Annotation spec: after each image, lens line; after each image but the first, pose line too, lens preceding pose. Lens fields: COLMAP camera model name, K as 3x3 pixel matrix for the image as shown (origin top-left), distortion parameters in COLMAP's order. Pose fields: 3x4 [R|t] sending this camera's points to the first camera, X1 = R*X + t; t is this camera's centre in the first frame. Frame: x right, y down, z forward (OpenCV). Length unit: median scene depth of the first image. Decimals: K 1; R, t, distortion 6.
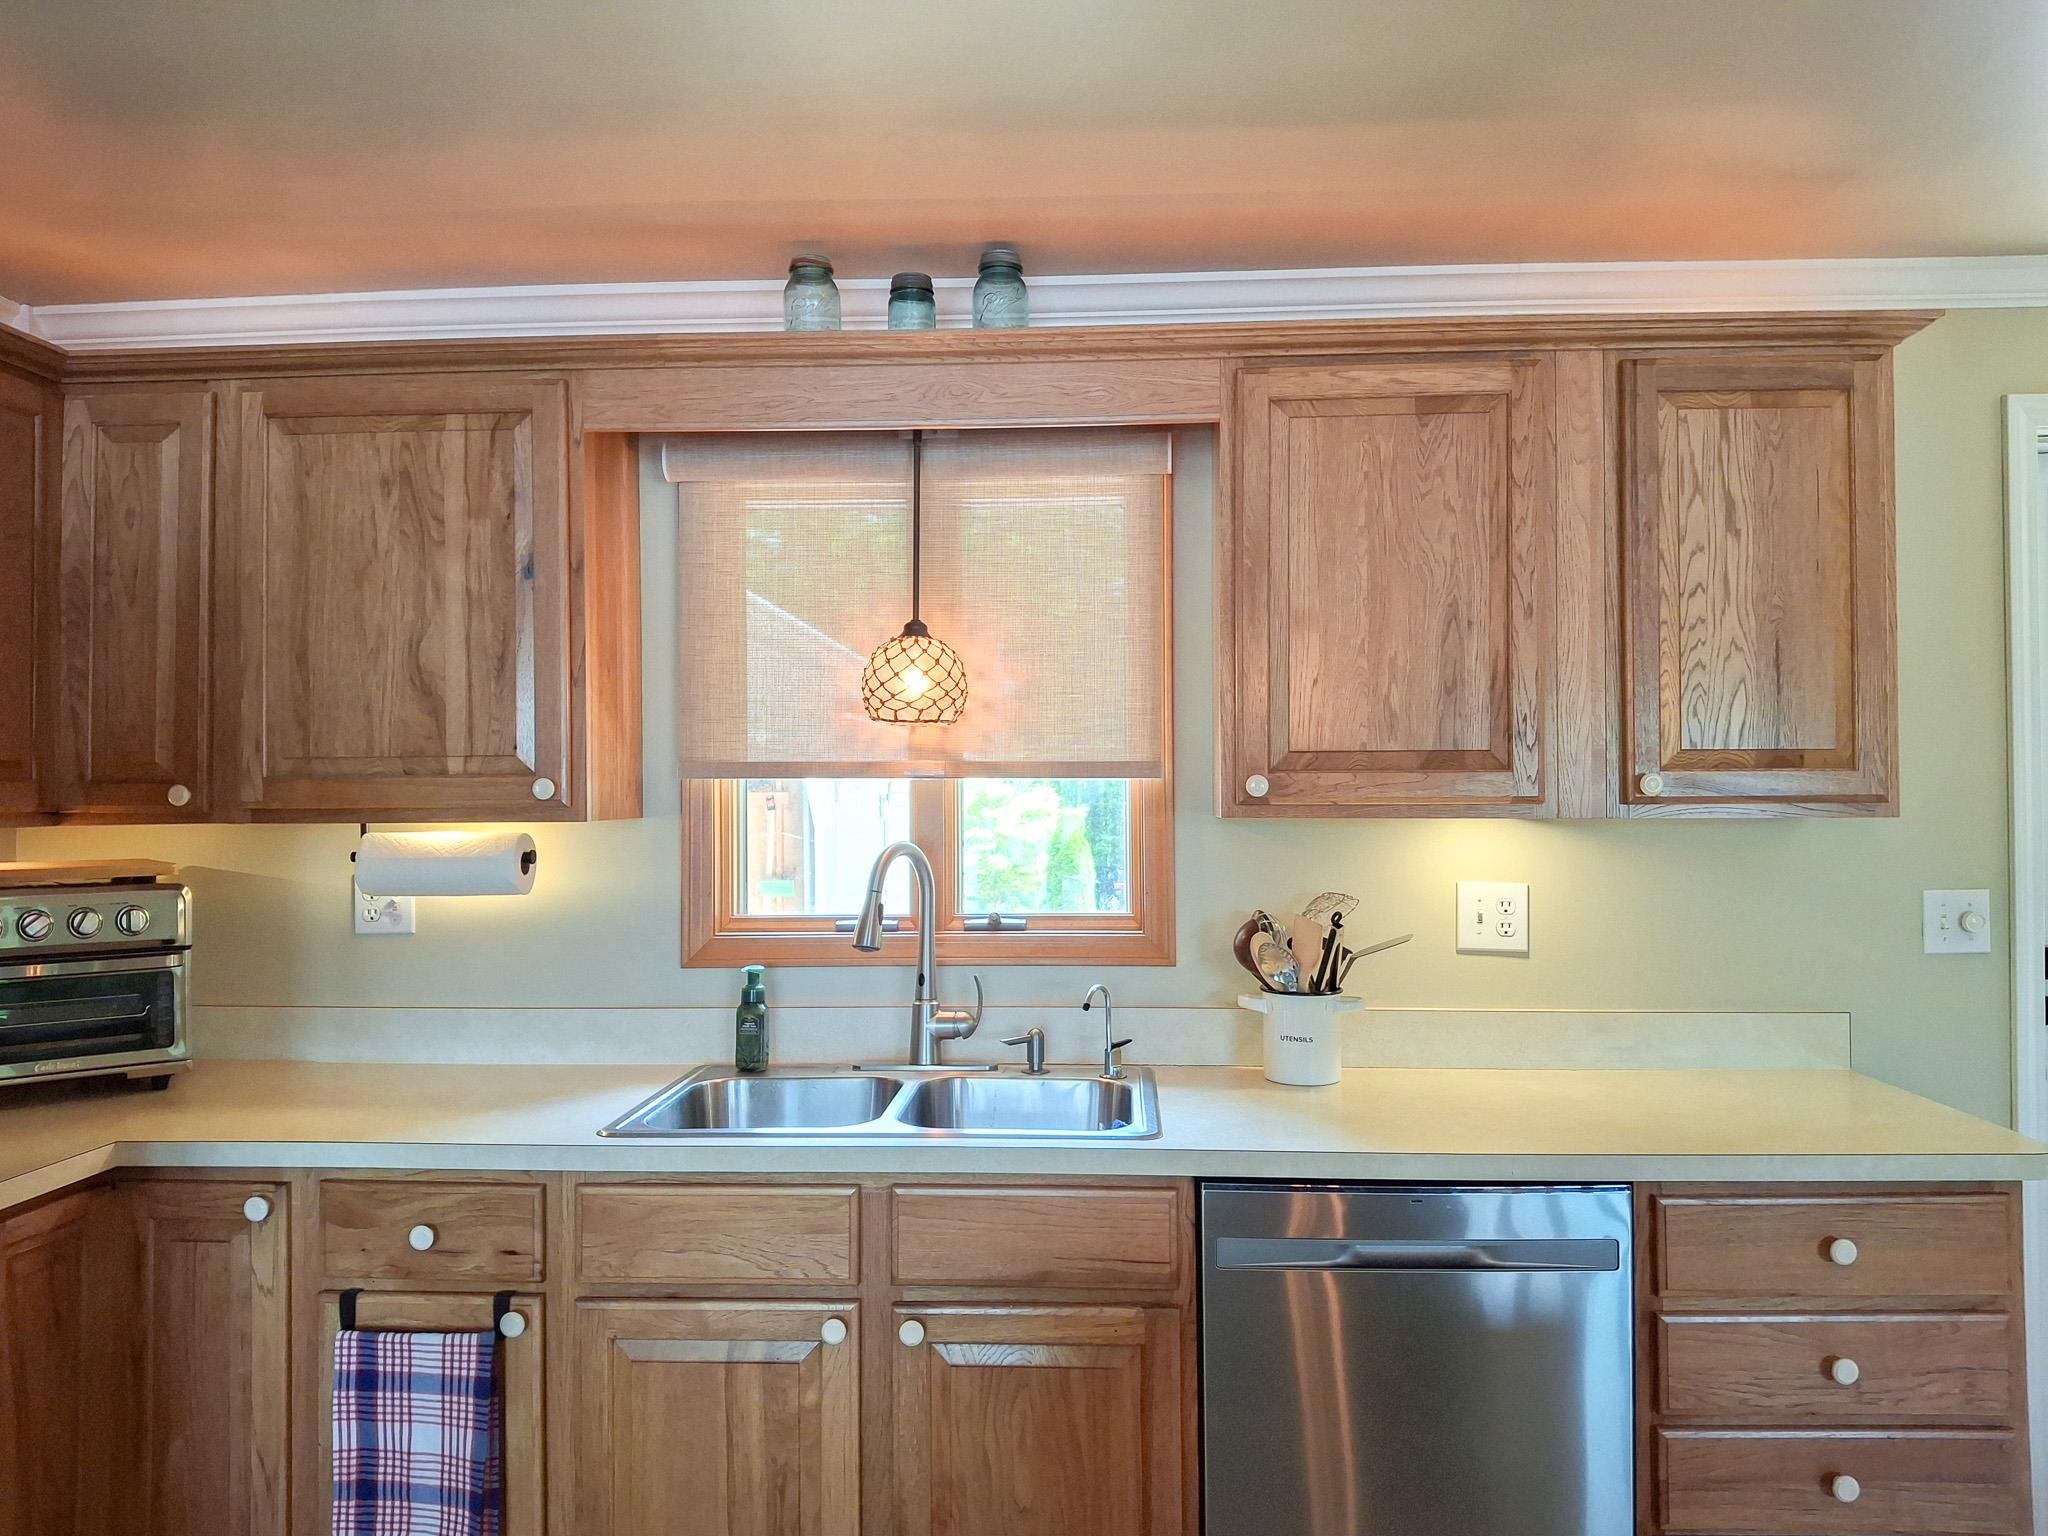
lens RADIAL K [[1530.6, 0, 1077.8], [0, 1530.6, 770.4], [0, 0, 1]] dist [0.062842, -0.083947]
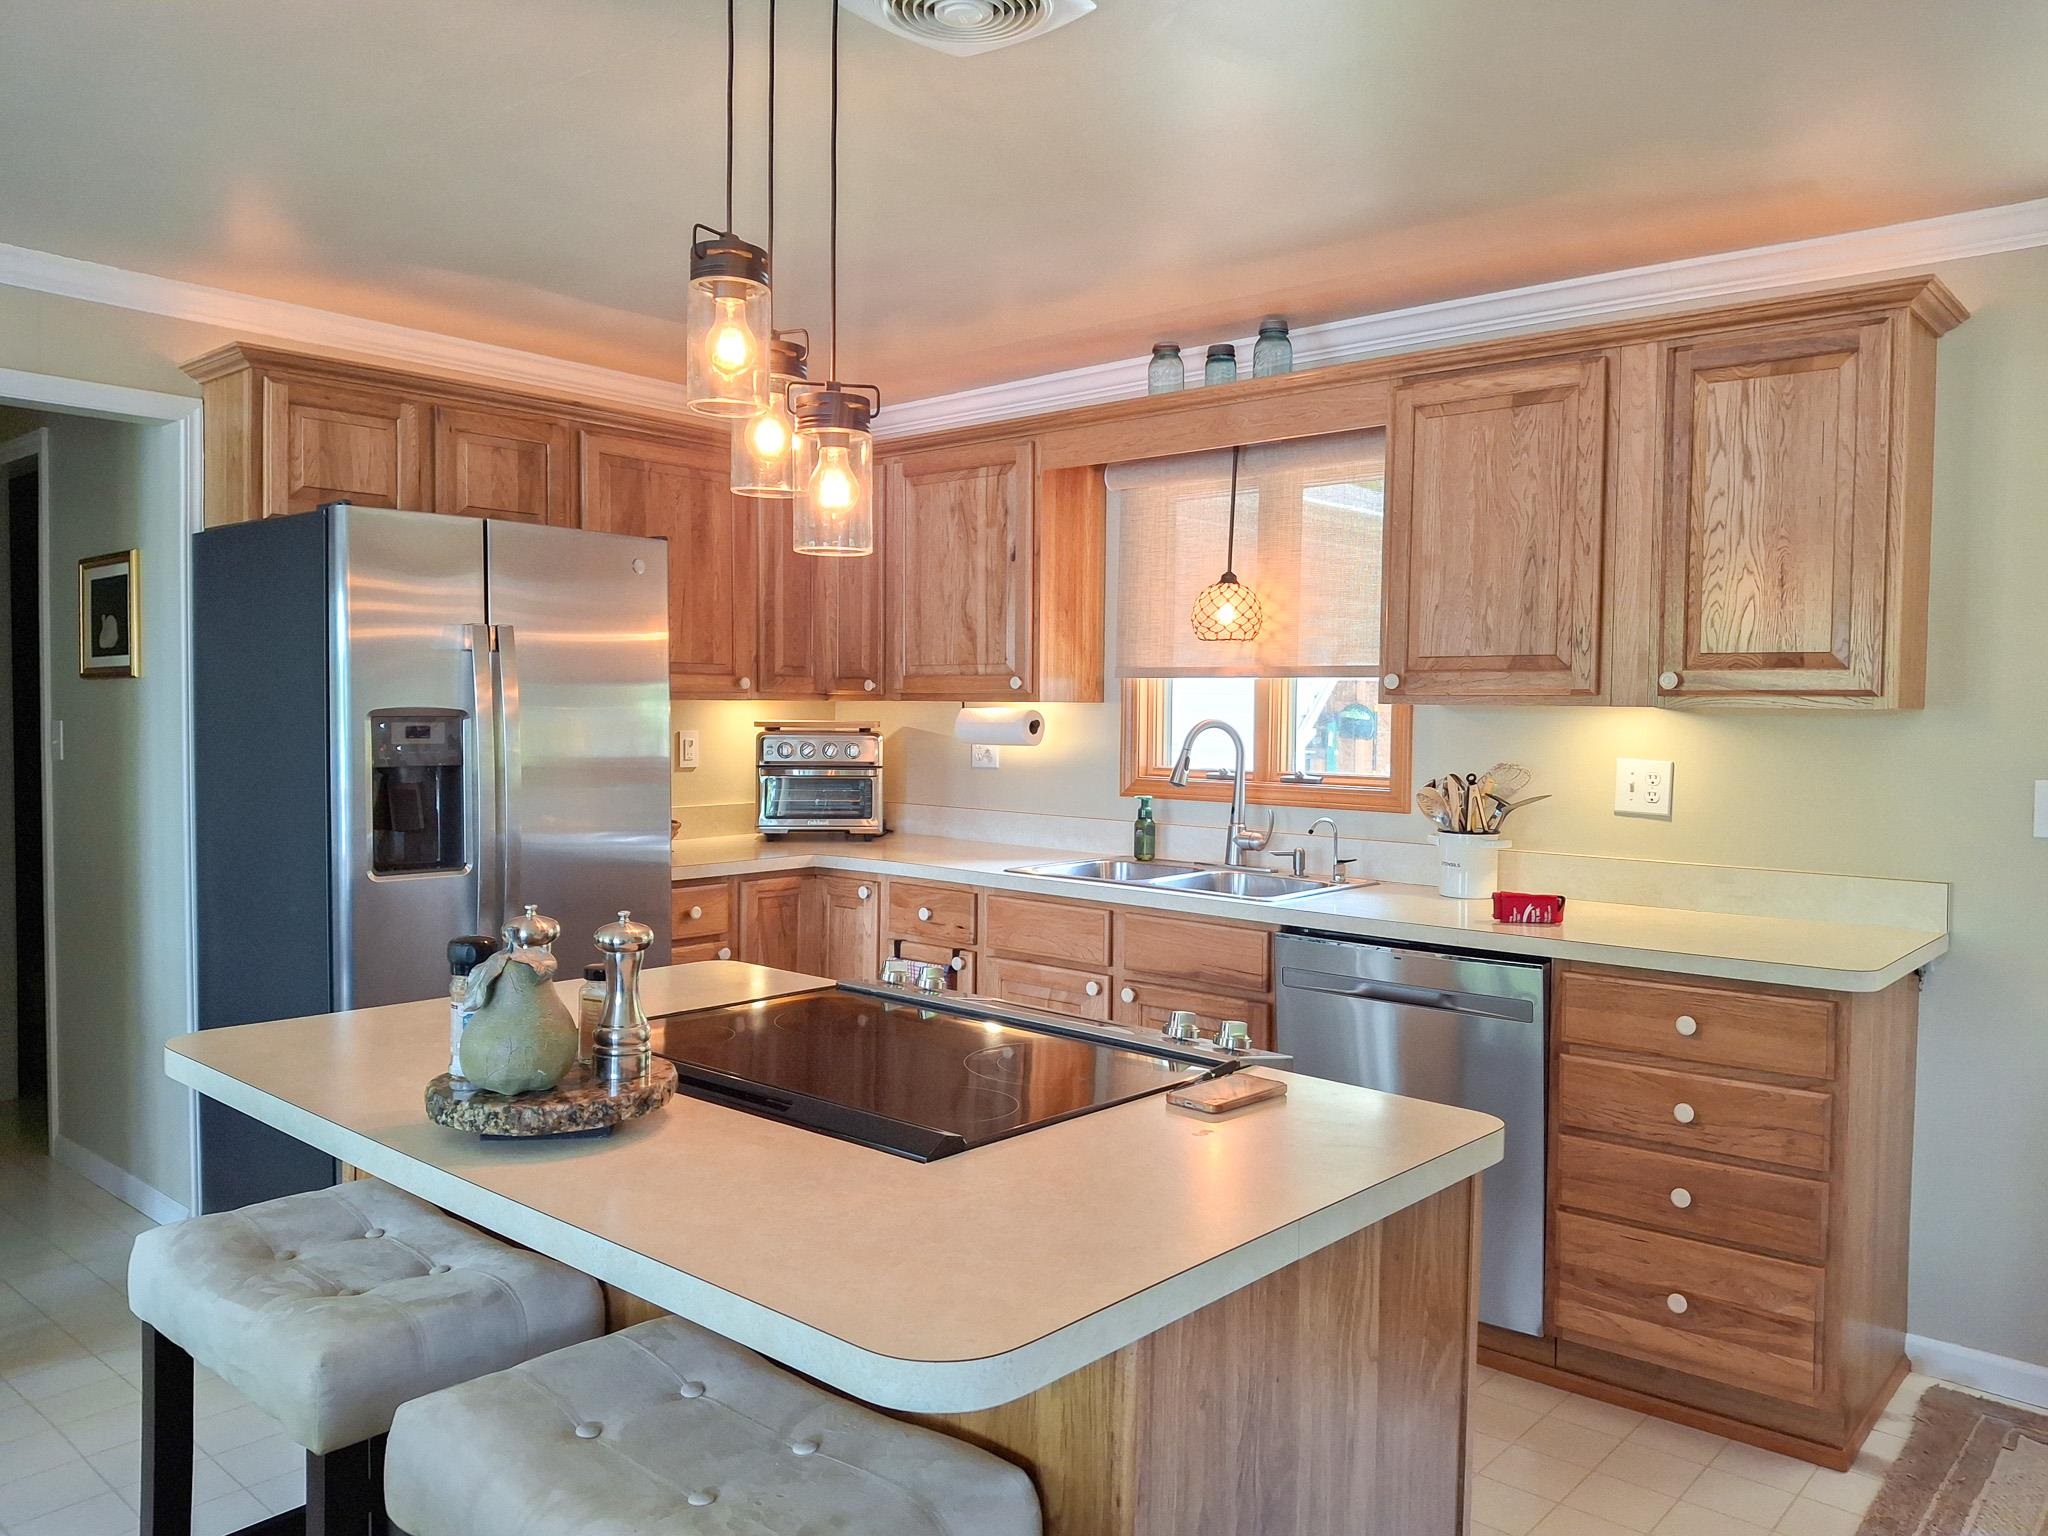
lens RADIAL K [[1530.6, 0, 986.5], [0, 1530.6, 779.0], [0, 0, 1]] dist [0.062842, -0.083947]
pose [[0.770312, 0.043975, -0.636149, 0.717655], [-0.003218, 0.997875, 0.065084, 0.008179], [0.637659, -0.048088, 0.768816, -0.345699]]
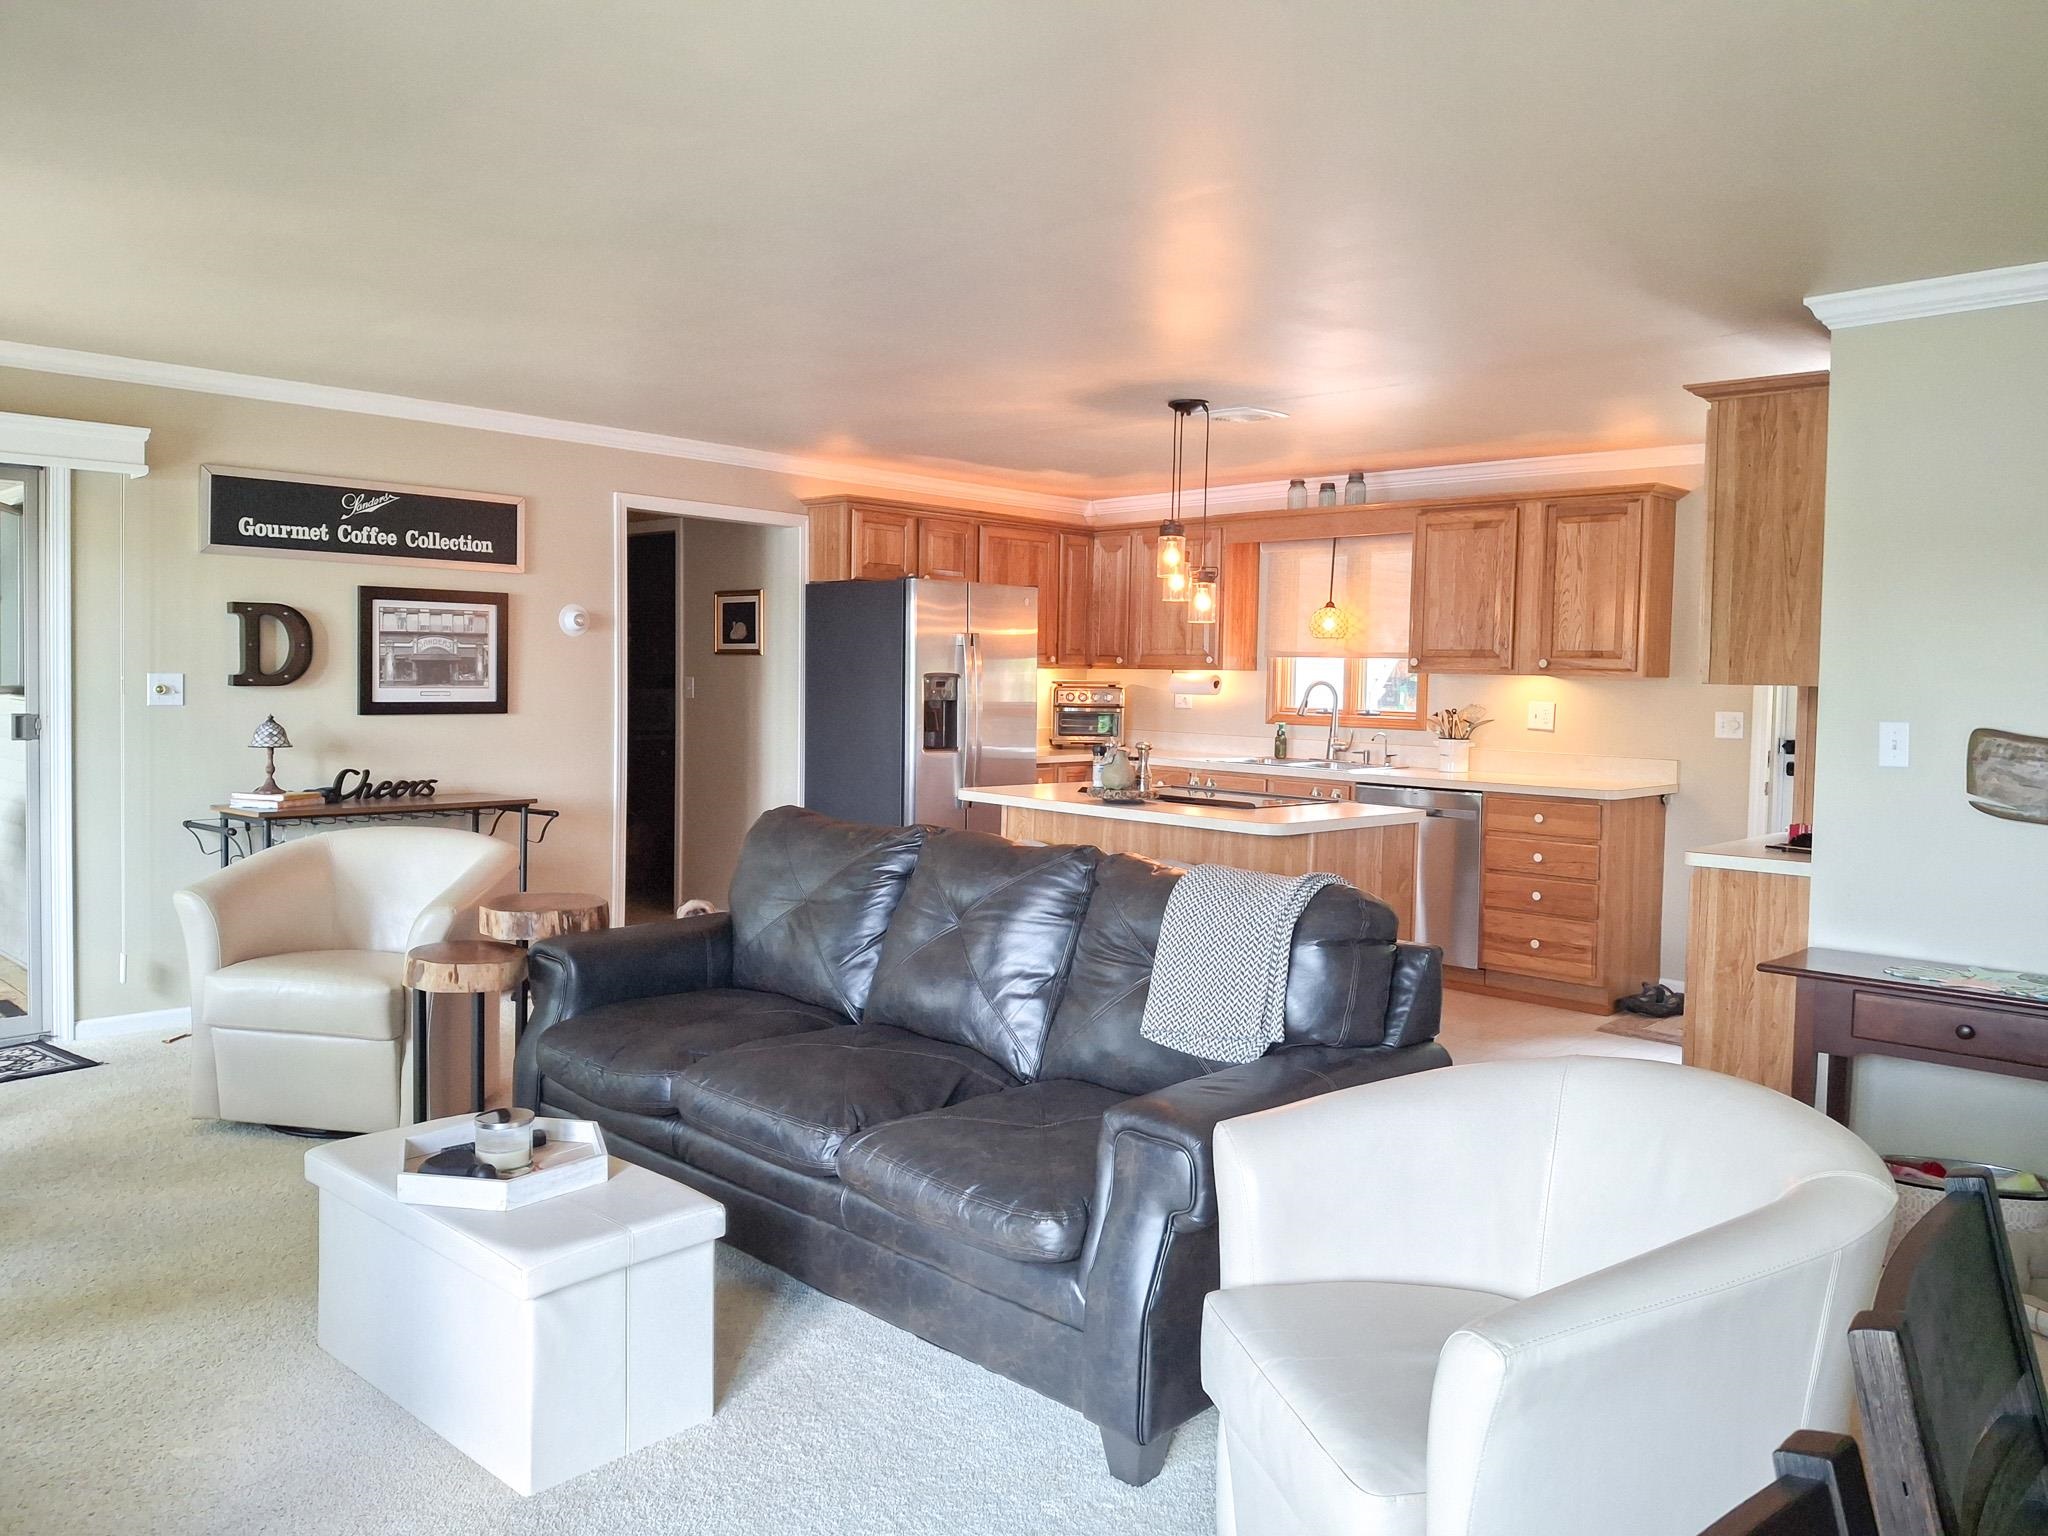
lens RADIAL K [[1530.6, 0, 966.2], [0, 1530.6, 743.0], [0, 0, 1]] dist [0.062842, -0.083947]
pose [[0.727474, 0.052323, -0.684138, 1.422091], [-0.009258, 0.997746, 0.066463, -0.021438], [0.686073, -0.042016, 0.726318, -1.600110]]
